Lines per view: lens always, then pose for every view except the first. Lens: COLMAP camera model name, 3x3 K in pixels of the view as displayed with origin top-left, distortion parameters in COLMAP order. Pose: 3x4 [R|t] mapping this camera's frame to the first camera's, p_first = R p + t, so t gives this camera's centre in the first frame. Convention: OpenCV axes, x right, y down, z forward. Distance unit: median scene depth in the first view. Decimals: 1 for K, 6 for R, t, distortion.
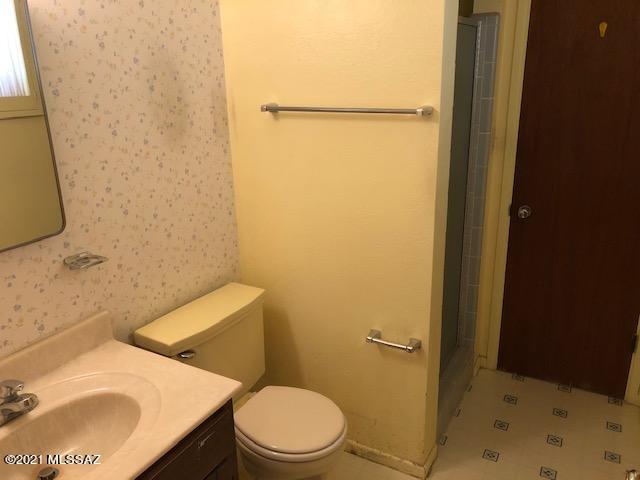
lens RADIAL K [[510.9, 0, 320.0], [0, 510.9, 240.0], [0, 0, 1]] dist [0.000437, 0.004403]
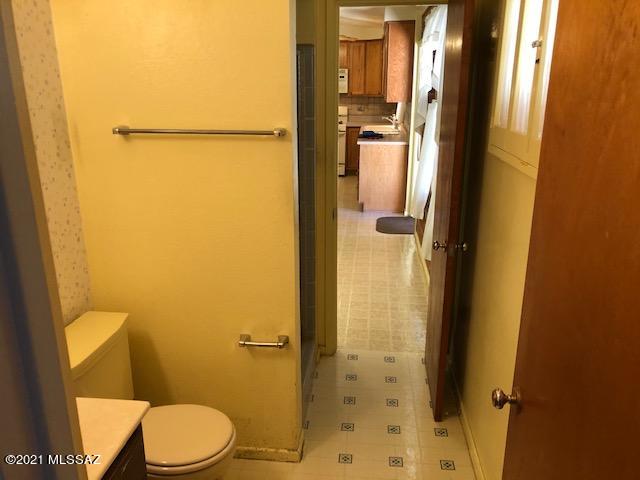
lens RADIAL K [[510.9, 0, 320.0], [0, 510.9, 240.0], [0, 0, 1]] dist [0.000437, 0.004403]
pose [[0.913955, -0.099134, 0.393522, -0.150104], [0.107955, 0.994156, -0.000283, -0.003207], [-0.391194, 0.042741, 0.919315, -0.056654]]
